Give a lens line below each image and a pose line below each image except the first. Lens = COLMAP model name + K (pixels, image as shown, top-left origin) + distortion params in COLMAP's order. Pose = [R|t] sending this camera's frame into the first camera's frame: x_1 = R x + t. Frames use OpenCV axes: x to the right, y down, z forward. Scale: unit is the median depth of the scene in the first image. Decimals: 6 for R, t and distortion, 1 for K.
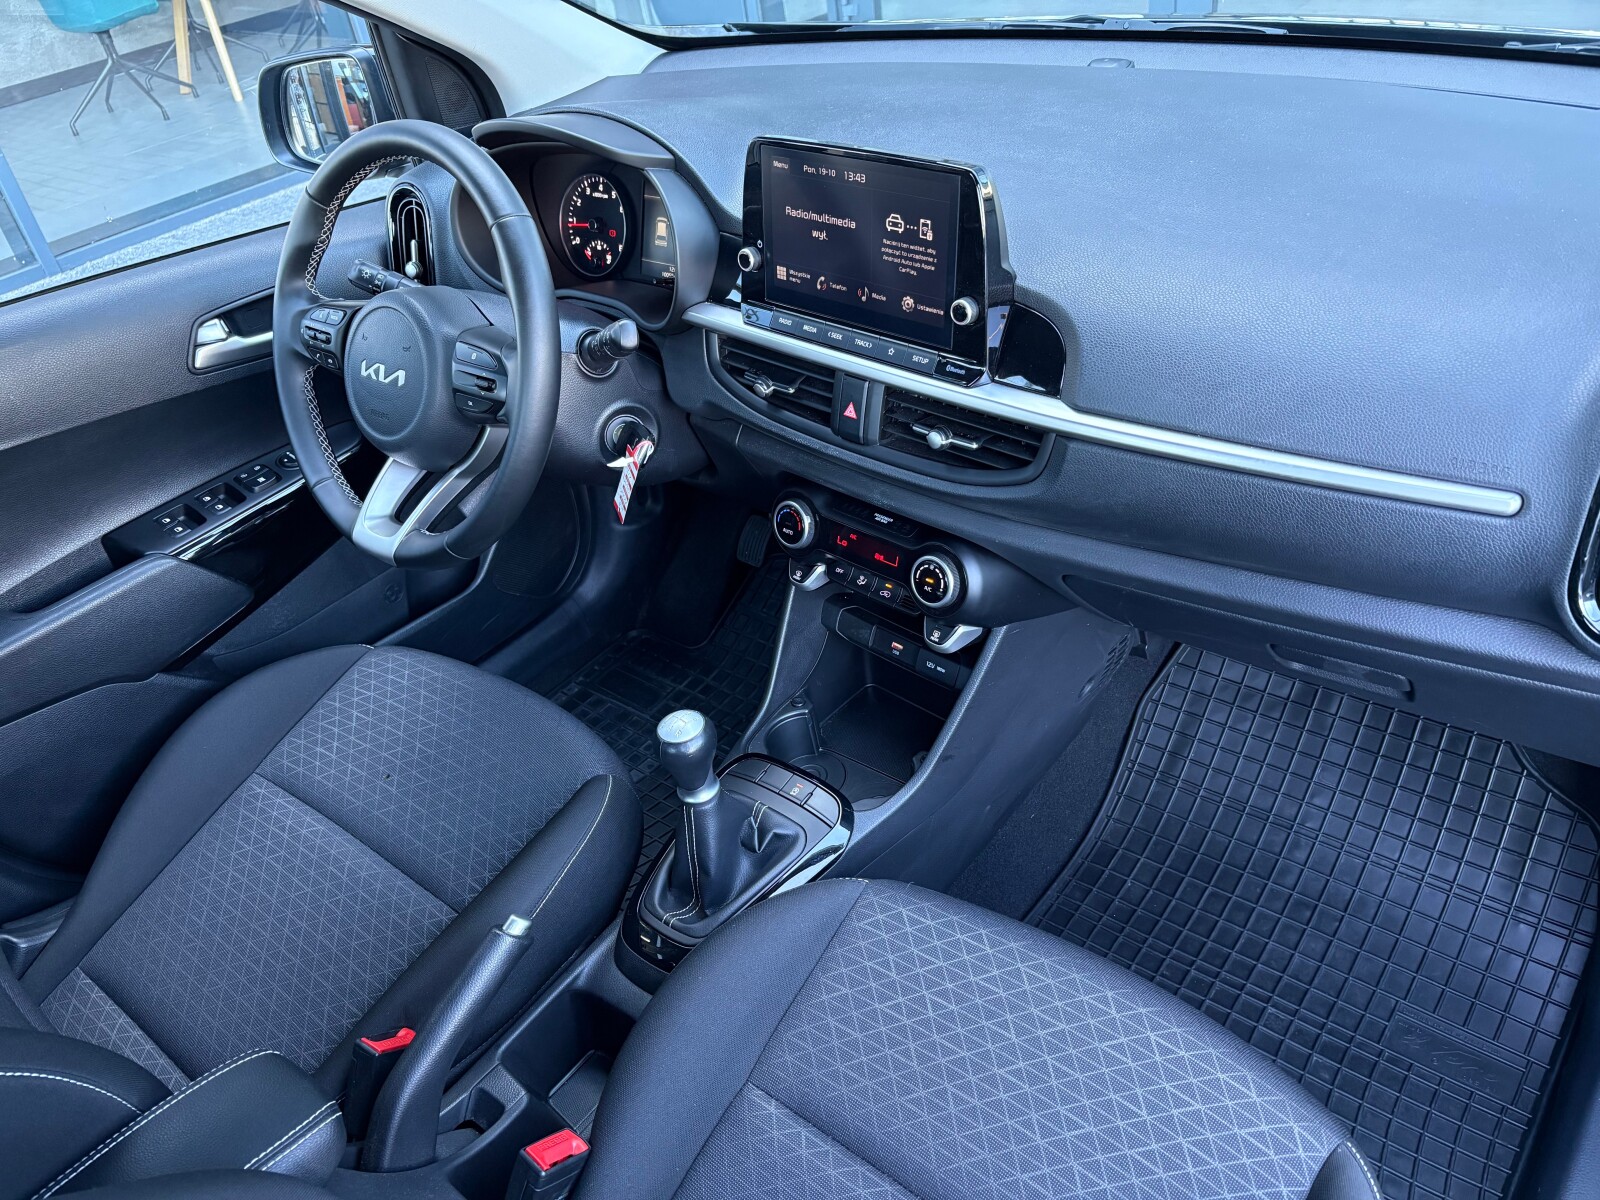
lens RADIAL K [[1211.3, 0, 801.5], [0, 1211.3, 615.4], [0, 0, 1]] dist [0.032679, -0.031322]
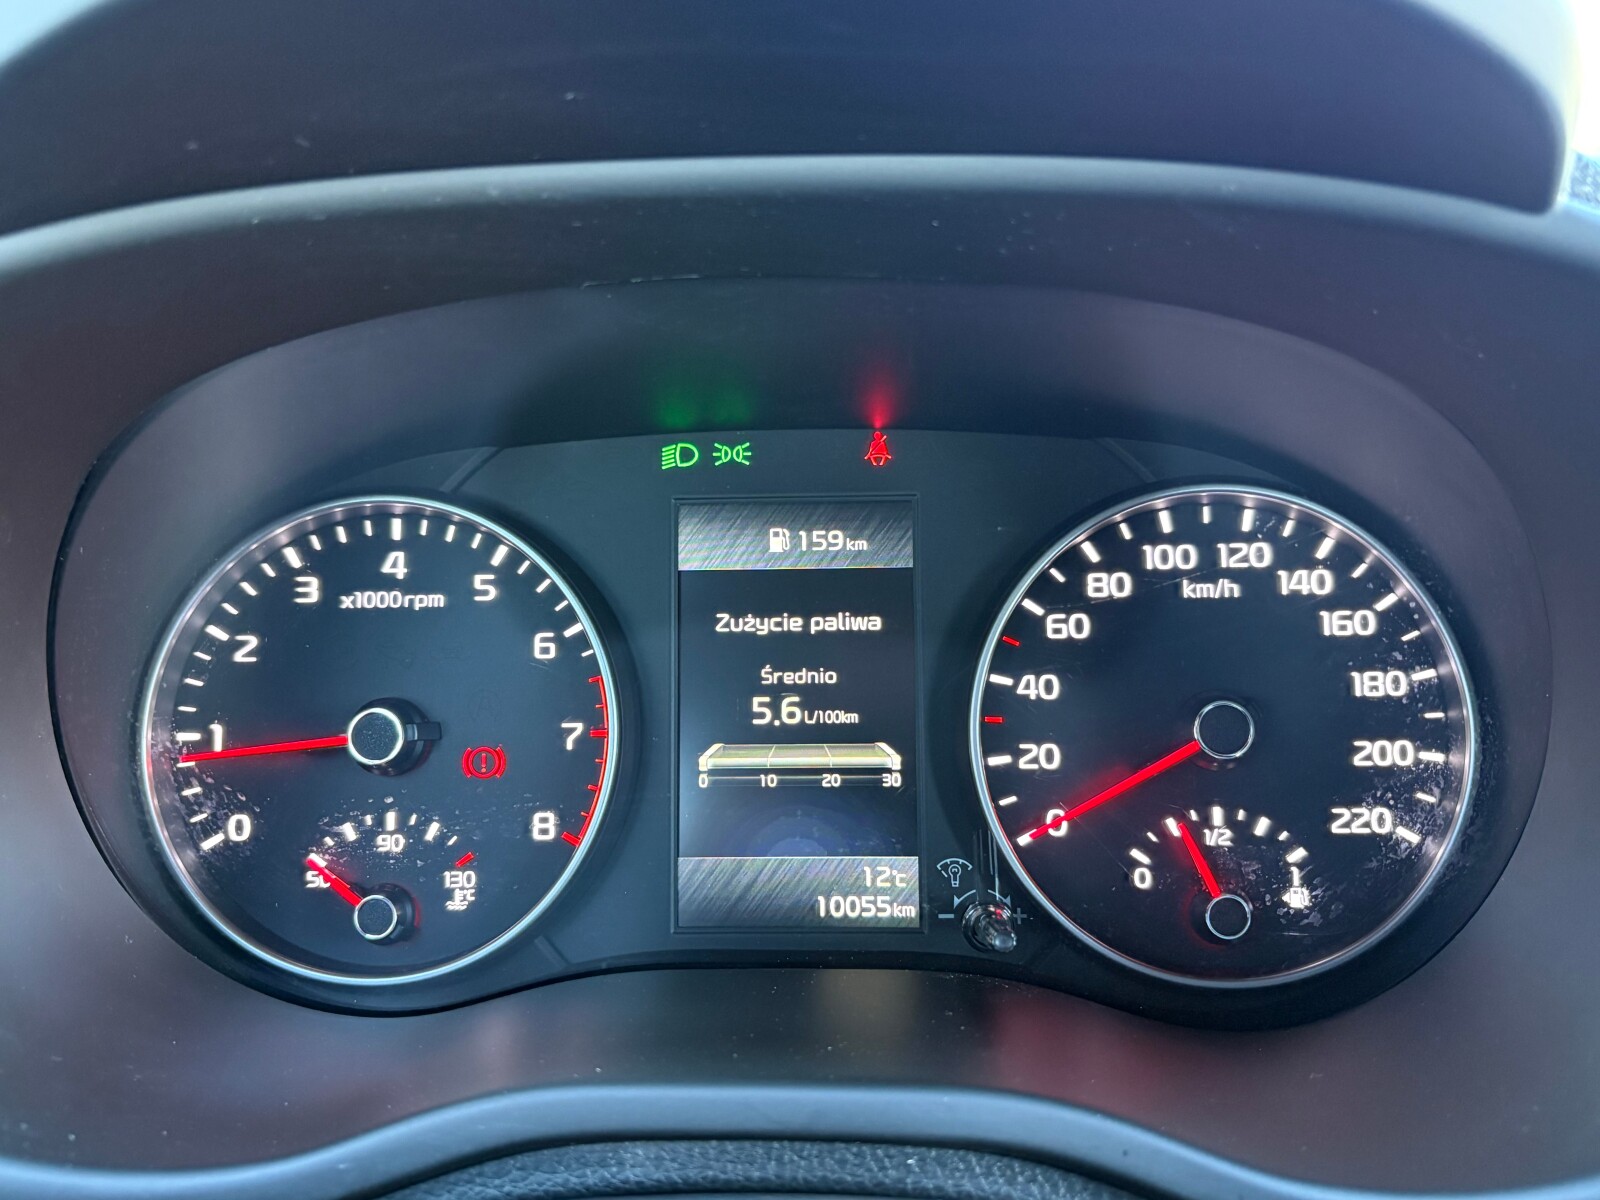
lens RADIAL K [[1431.8, 0, 796.1], [0, 1431.8, 597.4], [0, 0, 1]] dist [0.020334, -0.026477]
pose [[0.803309, -0.037567, 0.594376, -0.330431], [0.289315, 0.896953, -0.334323, -0.311942], [-0.520568, 0.440527, 0.731400, 1.004664]]
